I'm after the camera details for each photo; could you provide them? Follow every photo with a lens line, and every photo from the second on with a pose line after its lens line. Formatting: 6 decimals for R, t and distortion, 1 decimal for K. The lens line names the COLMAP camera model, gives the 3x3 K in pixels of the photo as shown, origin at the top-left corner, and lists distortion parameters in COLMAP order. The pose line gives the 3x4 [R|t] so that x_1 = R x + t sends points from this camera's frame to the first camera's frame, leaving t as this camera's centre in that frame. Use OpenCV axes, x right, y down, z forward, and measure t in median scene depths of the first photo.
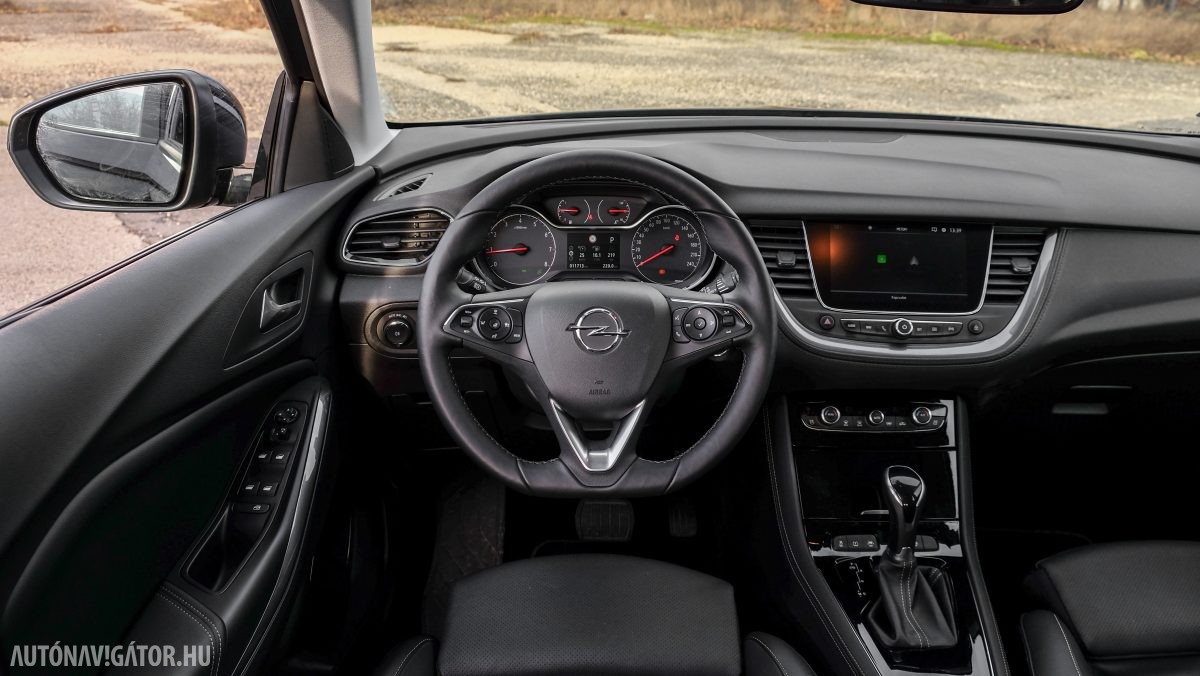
lens RADIAL K [[964.1, 0, 600.0], [0, 964.1, 338.0], [0, 0, 1]] dist [-0.043450, -0.000593]
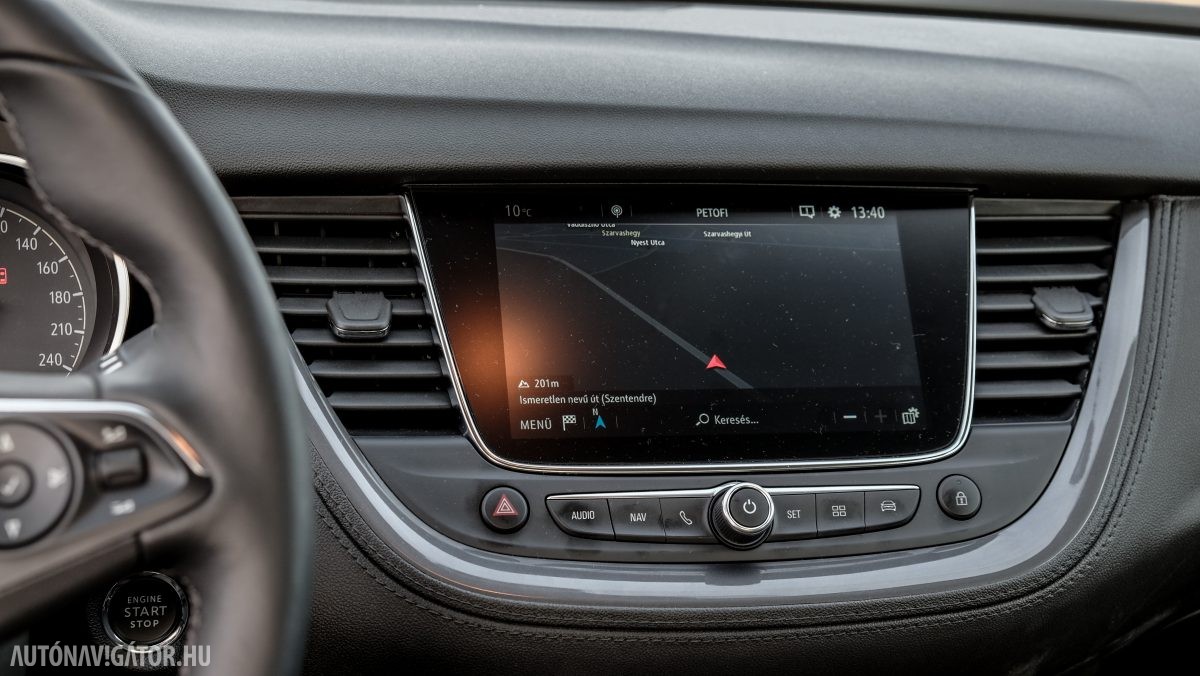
lens RADIAL K [[2134.3, 0, 600.0], [0, 2134.3, 338.0], [0, 0, 1]] dist [-0.009329, -0.003994]
pose [[0.962489, -0.035579, 0.268977, 0.084739], [0.082313, 0.982932, -0.164528, 0.043333], [-0.258532, 0.180497, 0.948990, 0.338525]]
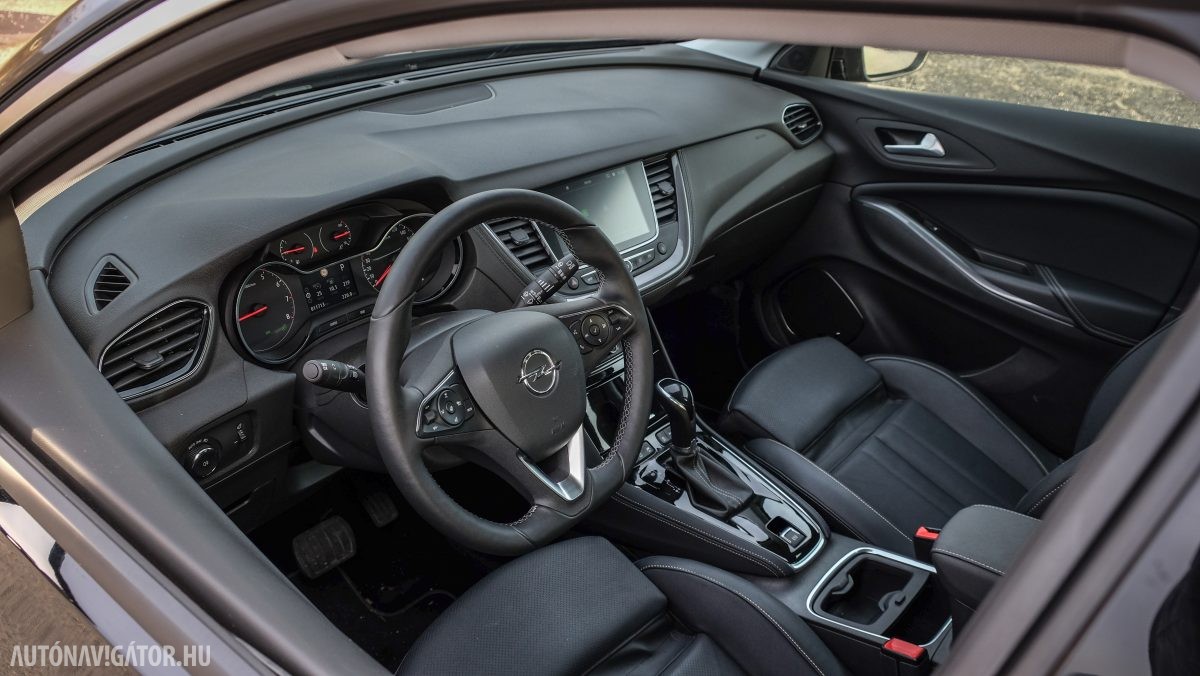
lens RADIAL K [[964.1, 0, 600.0], [0, 964.1, 338.0], [0, 0, 1]] dist [-0.043450, -0.000593]
pose [[0.659723, -0.349116, 0.665495, -0.493309], [0.249762, 0.937065, 0.243985, -0.216637], [-0.708791, 0.005253, 0.705399, 0.202254]]
